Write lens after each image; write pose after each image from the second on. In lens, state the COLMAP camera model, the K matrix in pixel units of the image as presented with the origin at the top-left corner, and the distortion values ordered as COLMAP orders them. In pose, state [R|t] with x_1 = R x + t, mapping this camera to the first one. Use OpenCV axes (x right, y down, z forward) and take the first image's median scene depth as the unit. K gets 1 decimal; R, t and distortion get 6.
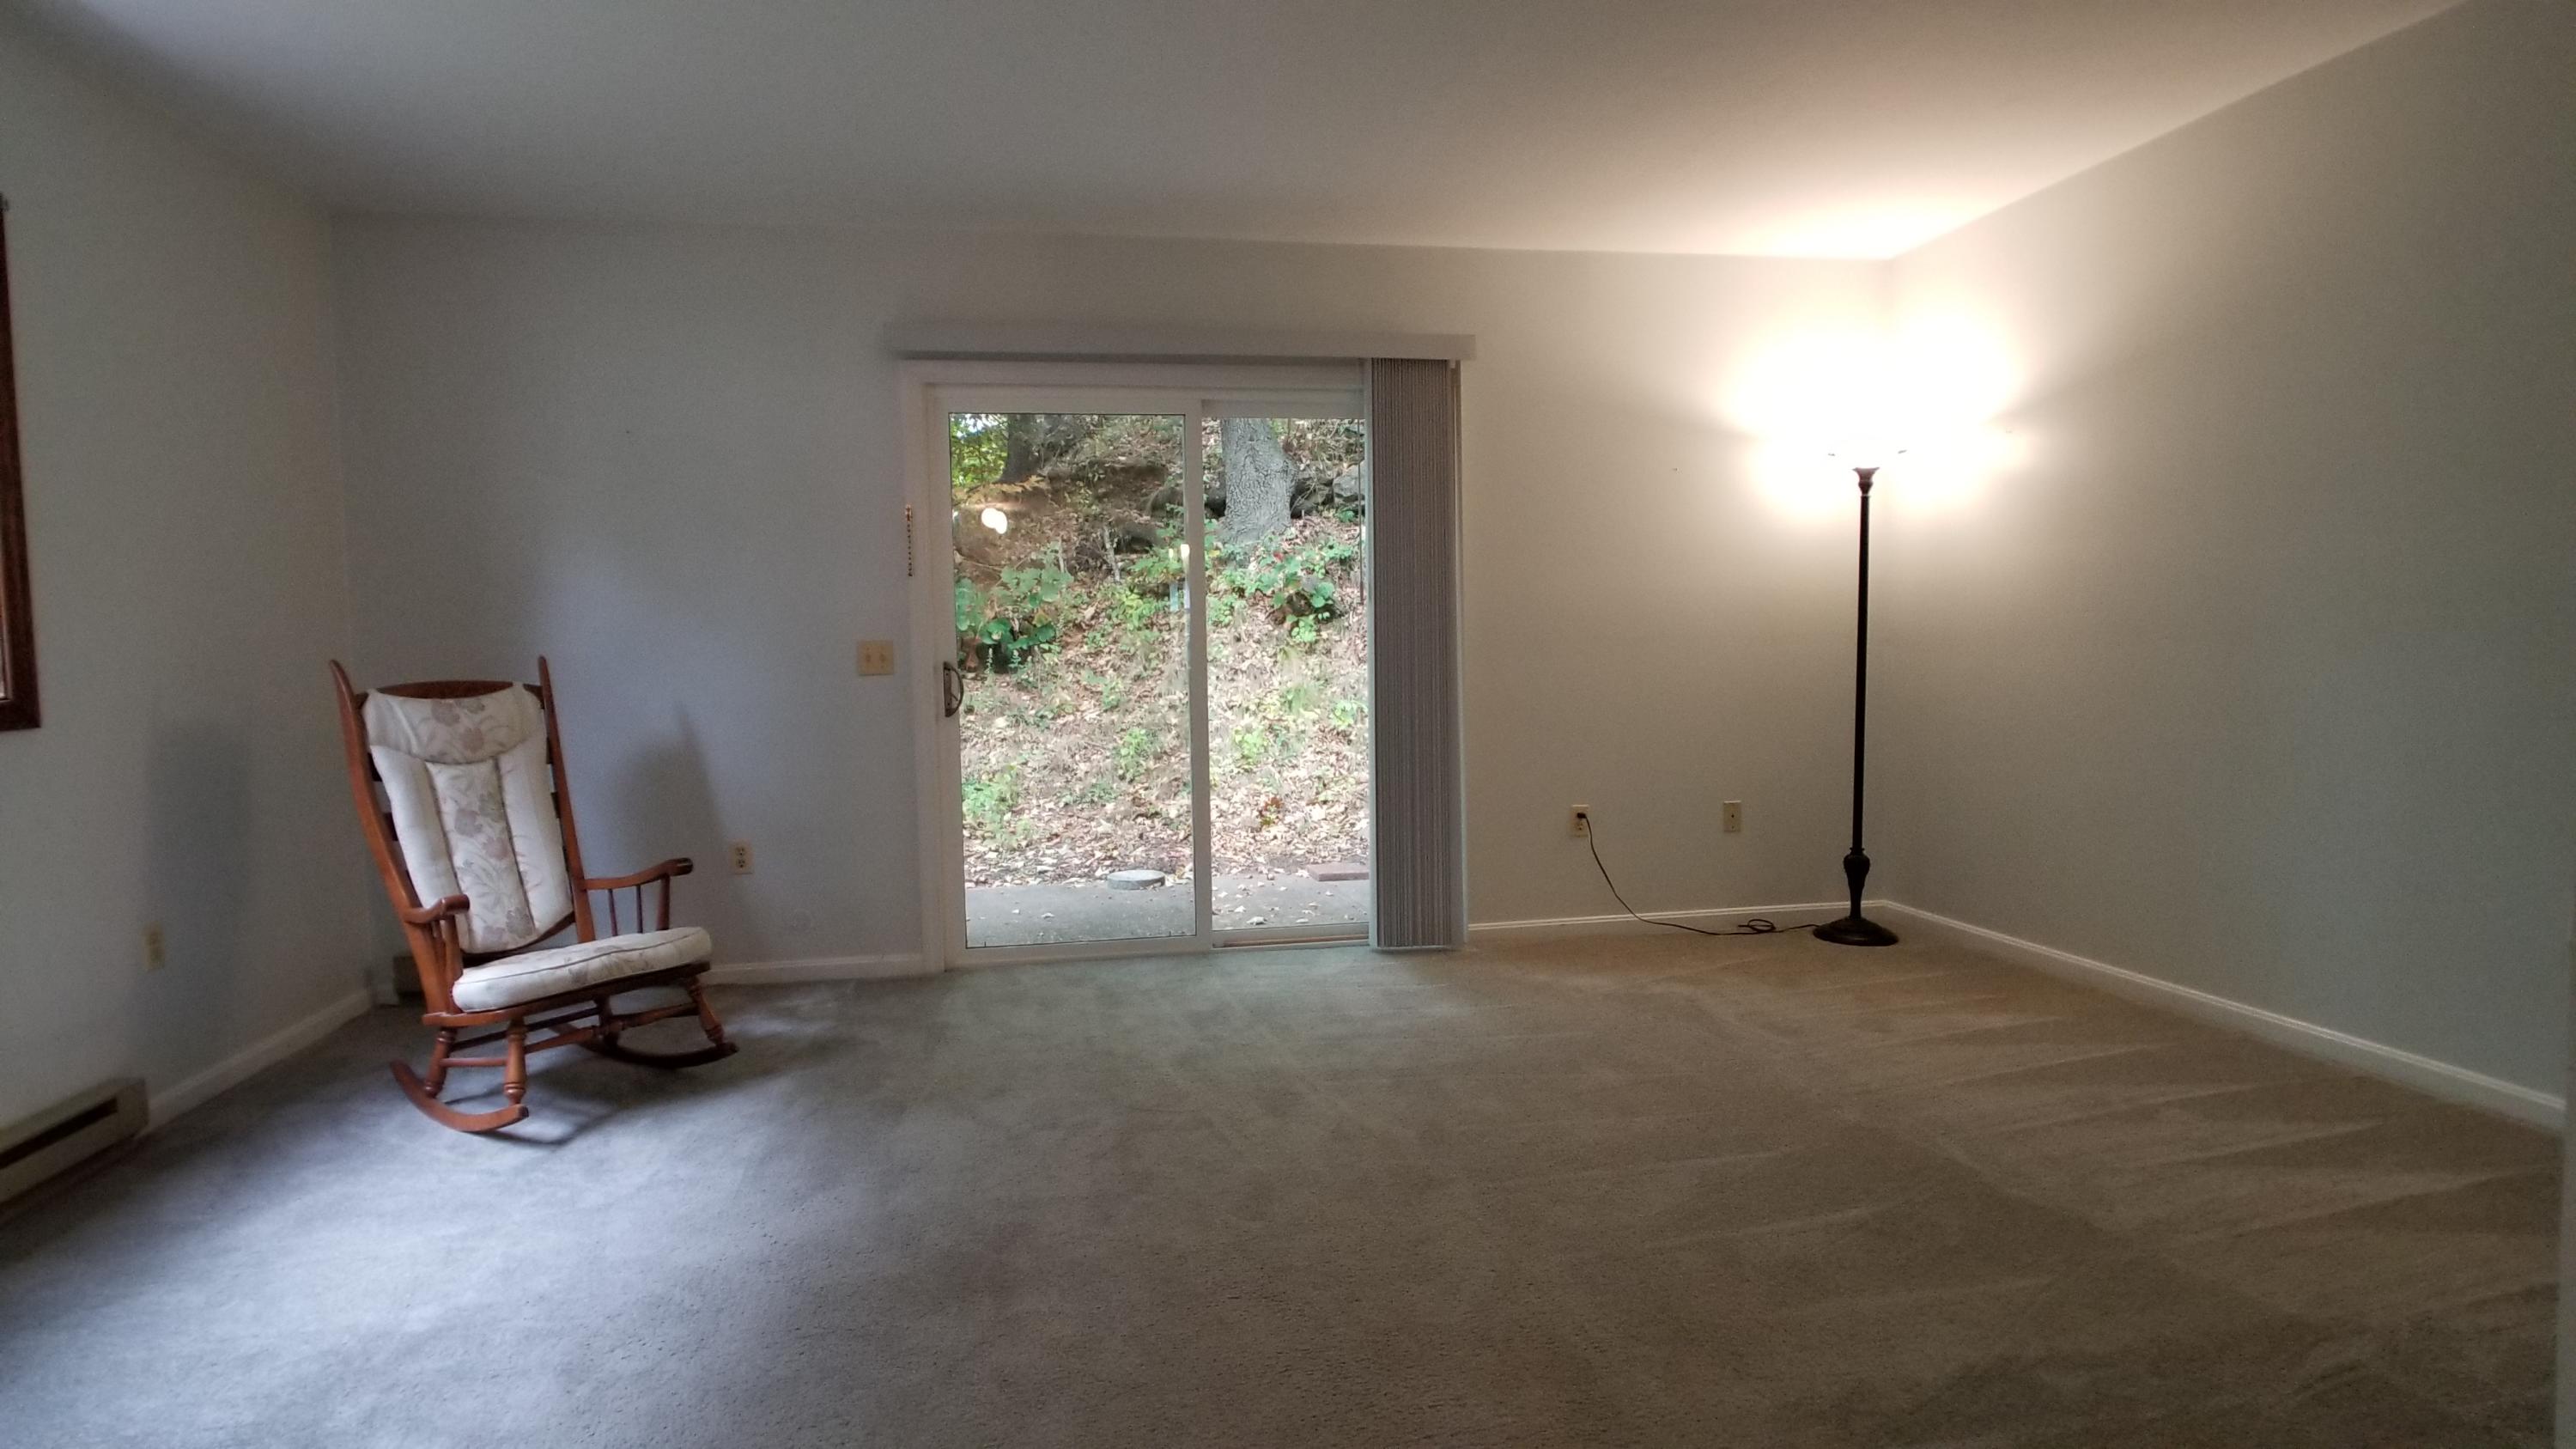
lens RADIAL K [[1292.1, 0, 1274.2], [0, 1292.1, 712.8], [0, 0, 1]] dist [0.005653, -0.003443]
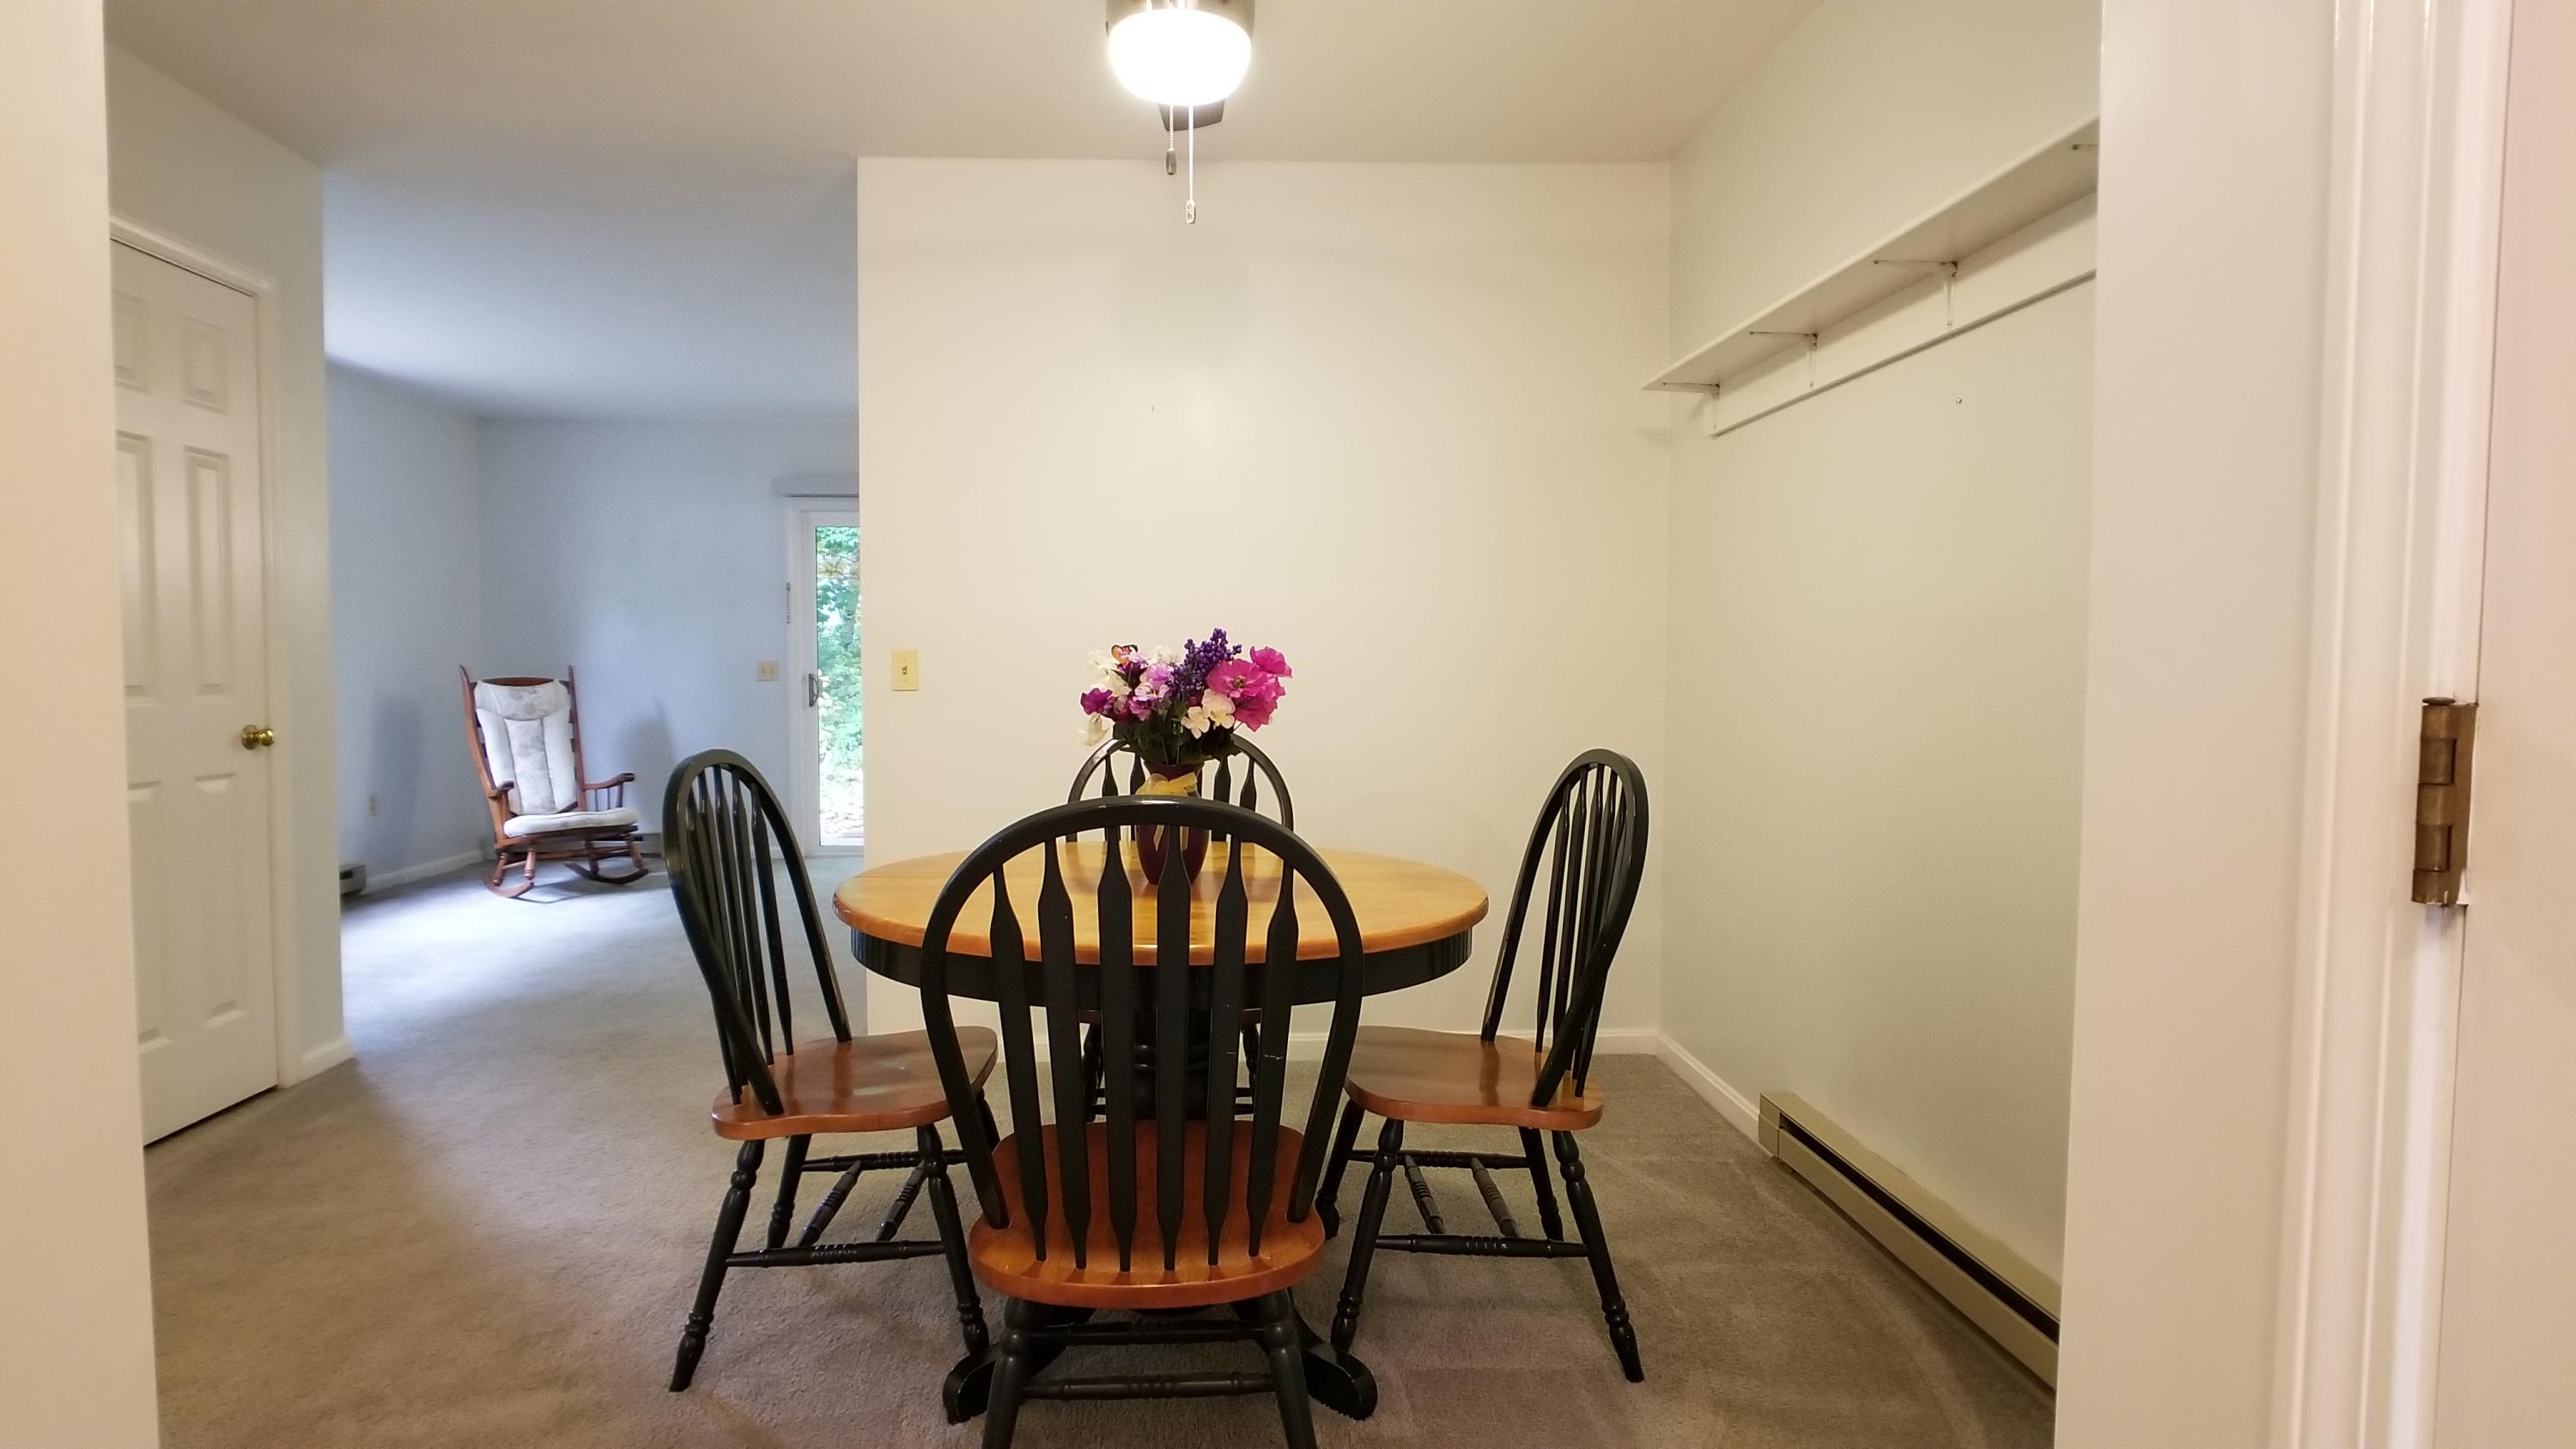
lens RADIAL K [[1292.1, 0, 1284.8], [0, 1292.1, 725.6], [0, 0, 1]] dist [0.005653, -0.003443]
pose [[0.995620, 0.029379, -0.088753, 0.616835], [-0.029938, 0.999539, -0.004973, 0.020806], [0.088566, 0.007608, 0.996041, -0.750460]]
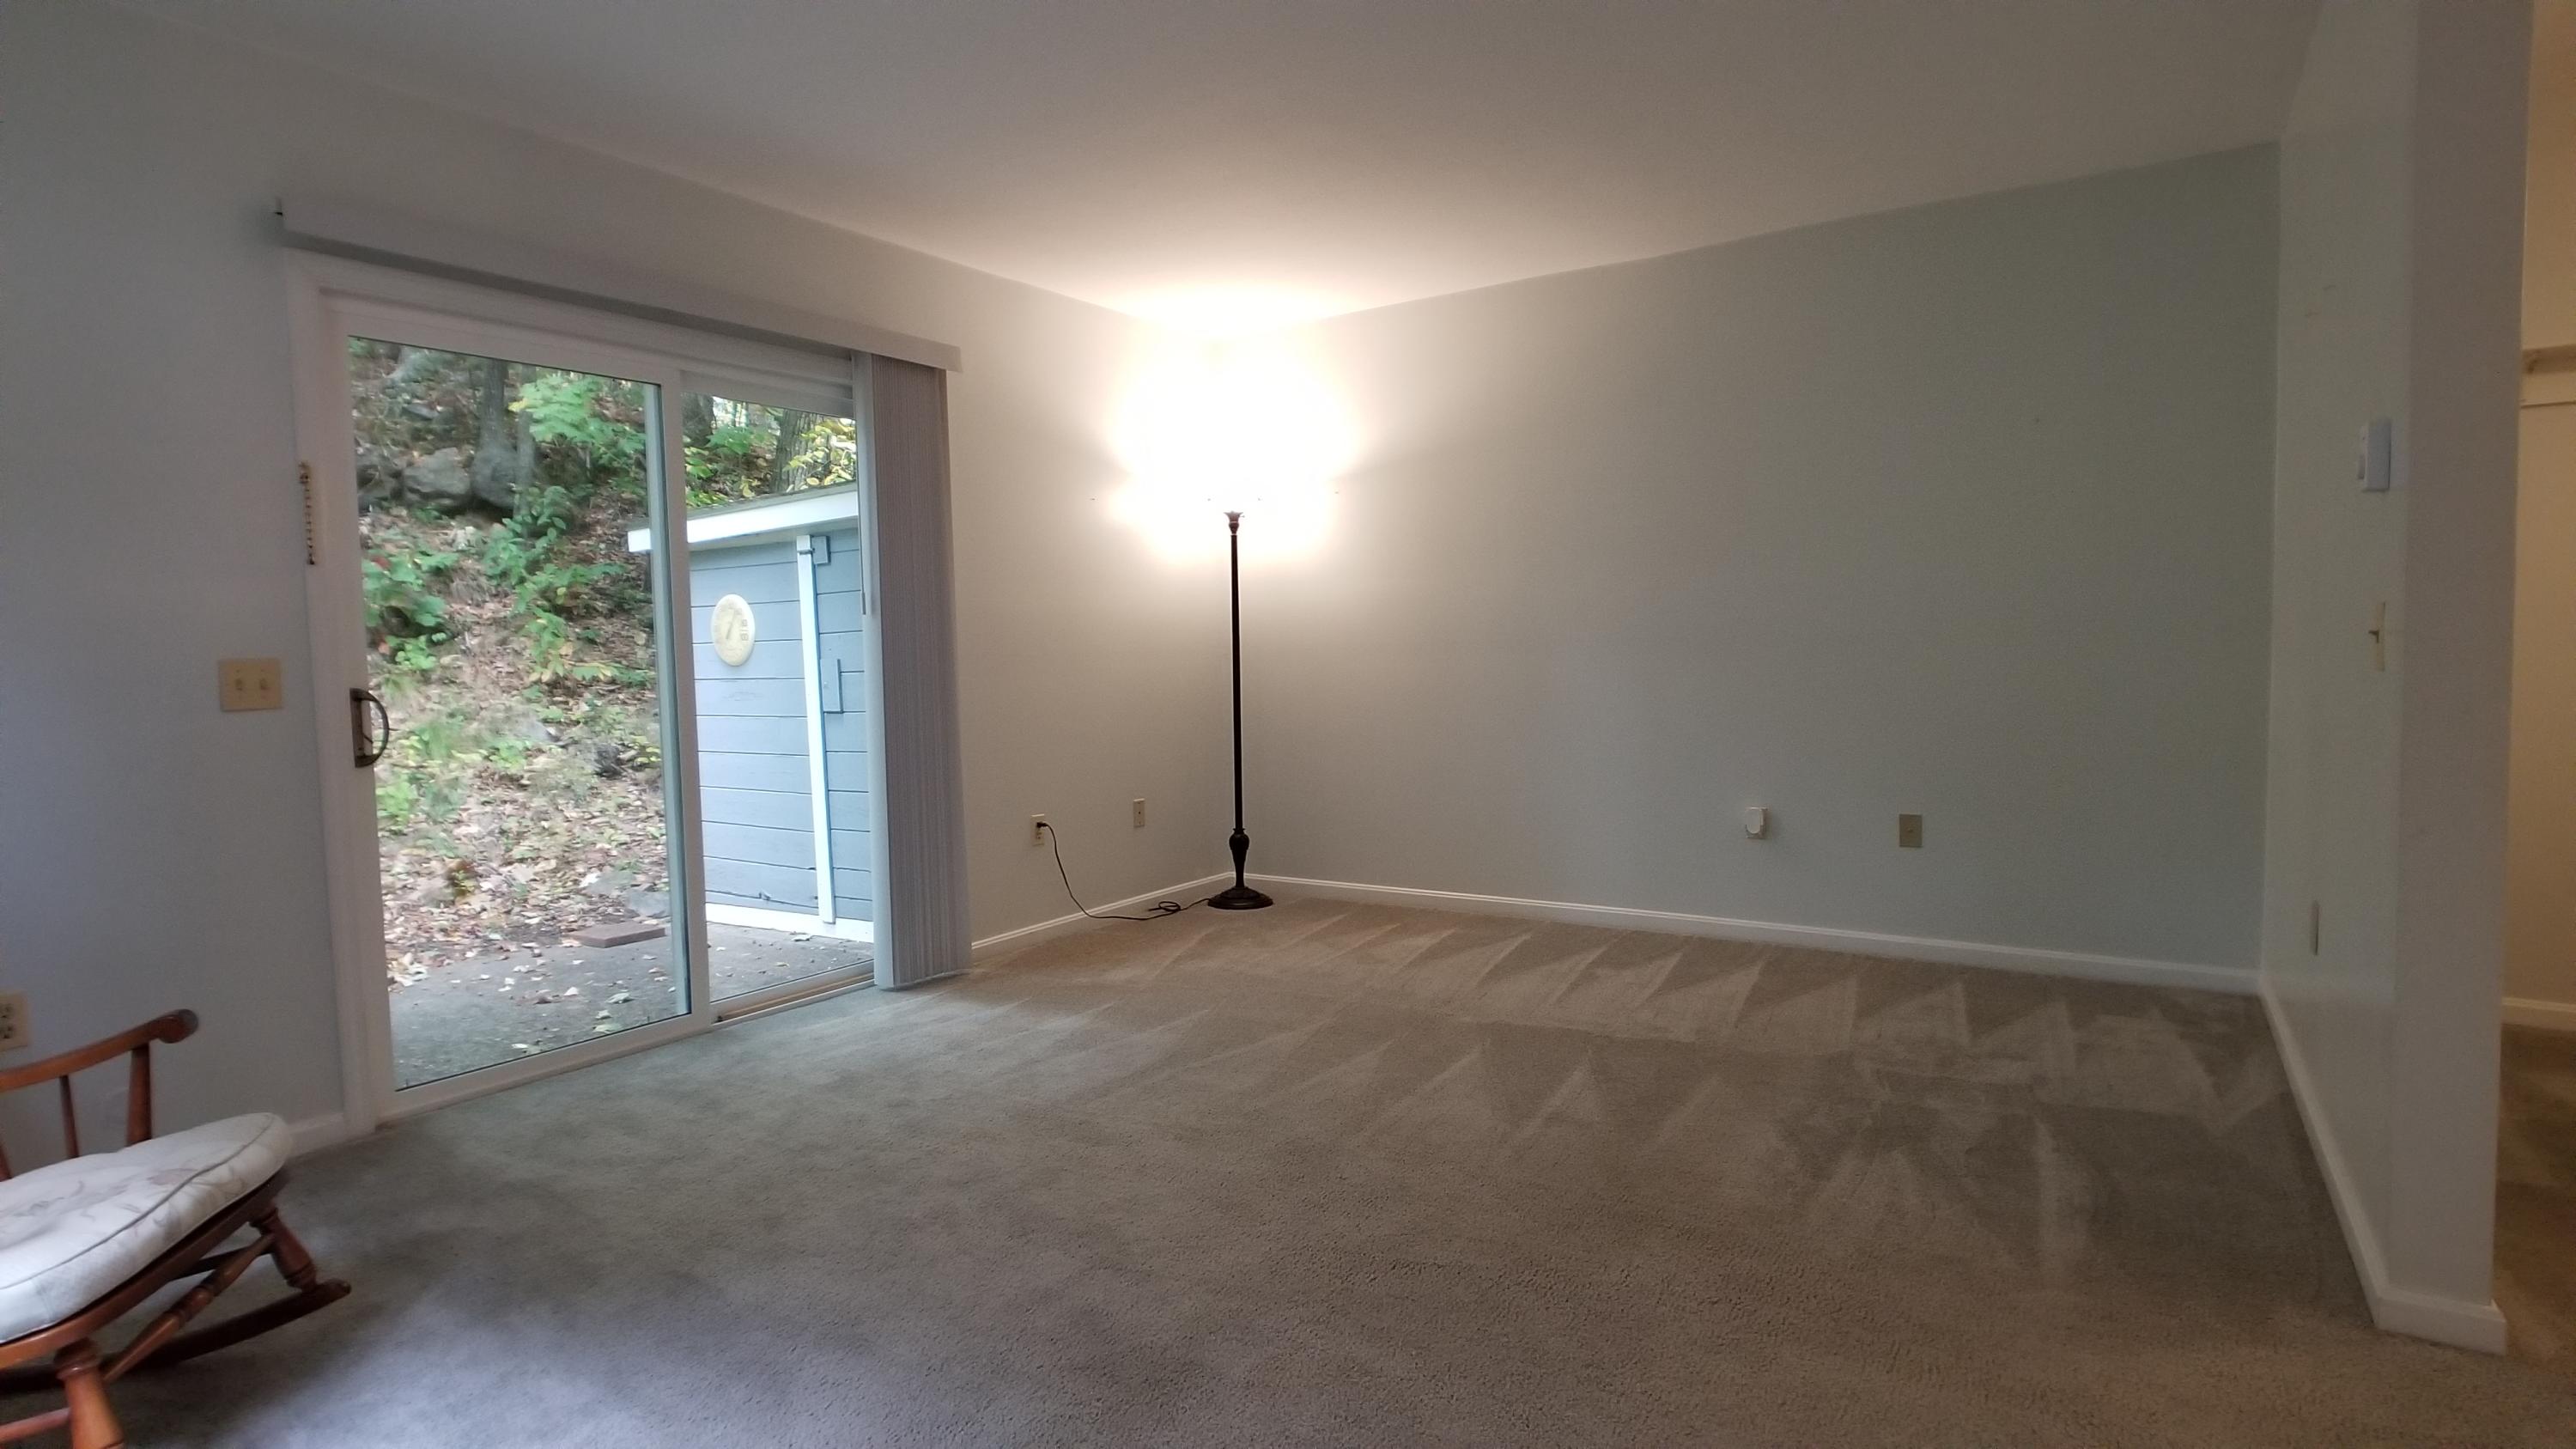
lens RADIAL K [[1292.1, 0, 1207.5], [0, 1292.1, 712.6], [0, 0, 1]] dist [0.005653, -0.003443]
pose [[0.707742, -0.034581, 0.705624, -0.506907], [0.051444, 0.998672, -0.002656, -0.001064], [-0.704595, 0.038180, 0.708582, 0.211173]]
